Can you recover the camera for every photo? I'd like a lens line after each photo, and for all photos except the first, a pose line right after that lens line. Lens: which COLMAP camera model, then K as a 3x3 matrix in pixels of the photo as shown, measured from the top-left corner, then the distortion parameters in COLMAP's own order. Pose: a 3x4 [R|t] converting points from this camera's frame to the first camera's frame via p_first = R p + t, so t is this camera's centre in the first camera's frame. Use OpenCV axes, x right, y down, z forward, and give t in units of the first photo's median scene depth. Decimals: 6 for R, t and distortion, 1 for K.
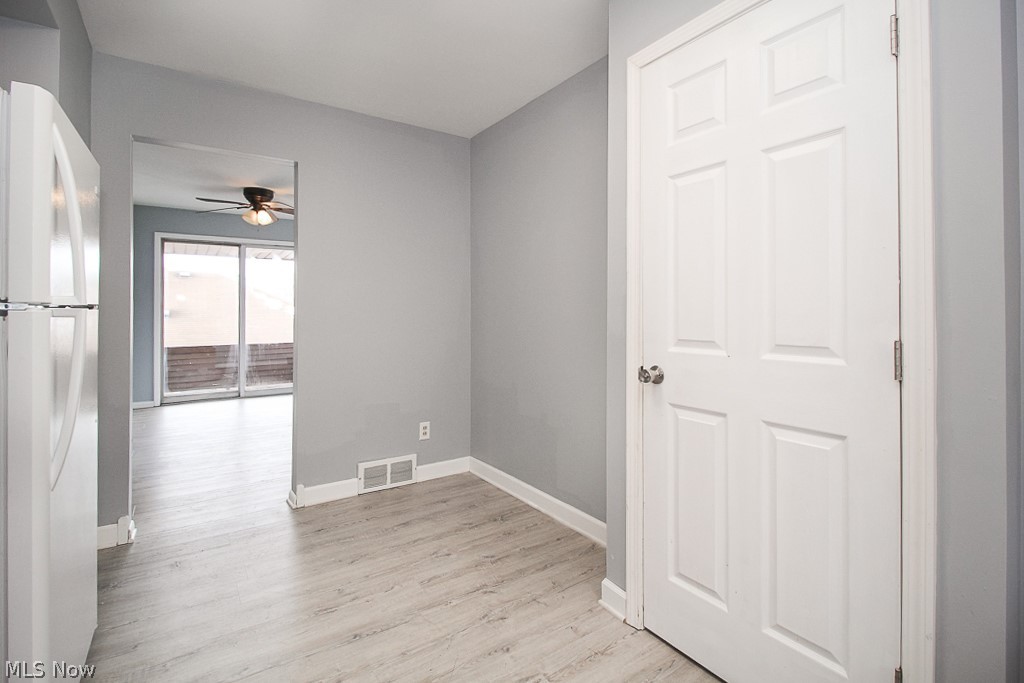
lens RADIAL K [[476.5, 0, 505.6], [0, 476.5, 313.7], [0, 0, 1]] dist [0.020261, -0.014419]
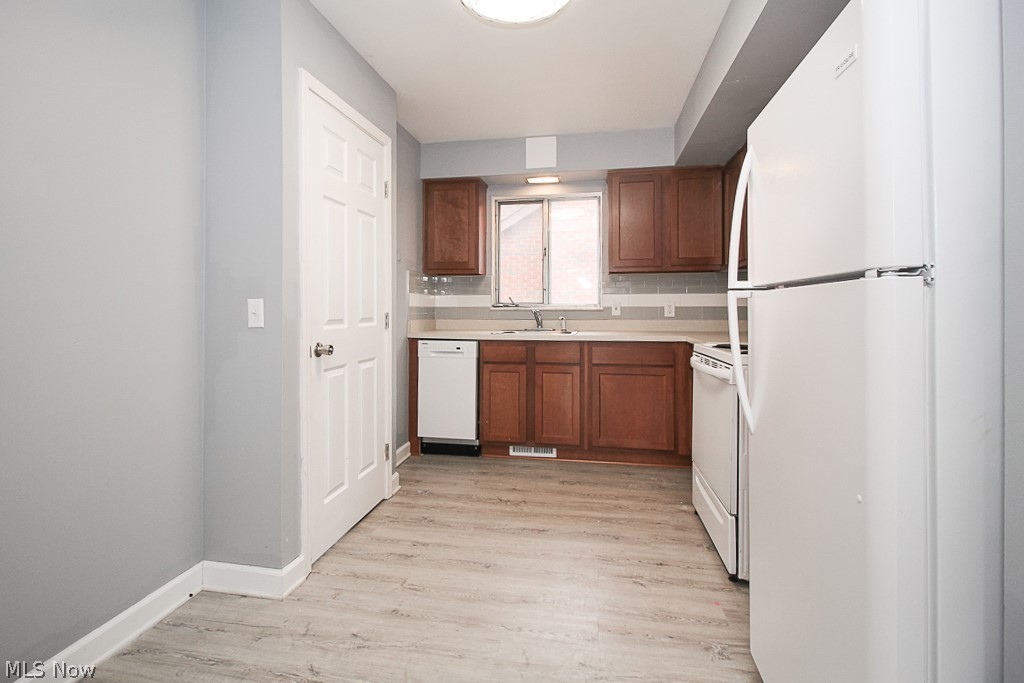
lens RADIAL K [[476.5, 0, 505.6], [0, 476.5, 313.7], [0, 0, 1]] dist [0.020261, -0.014419]
pose [[-0.720644, 0.000497, 0.693305, -0.883832], [0.004681, 0.999980, 0.004149, 0.031408], [-0.693290, 0.006235, -0.720632, 1.533885]]
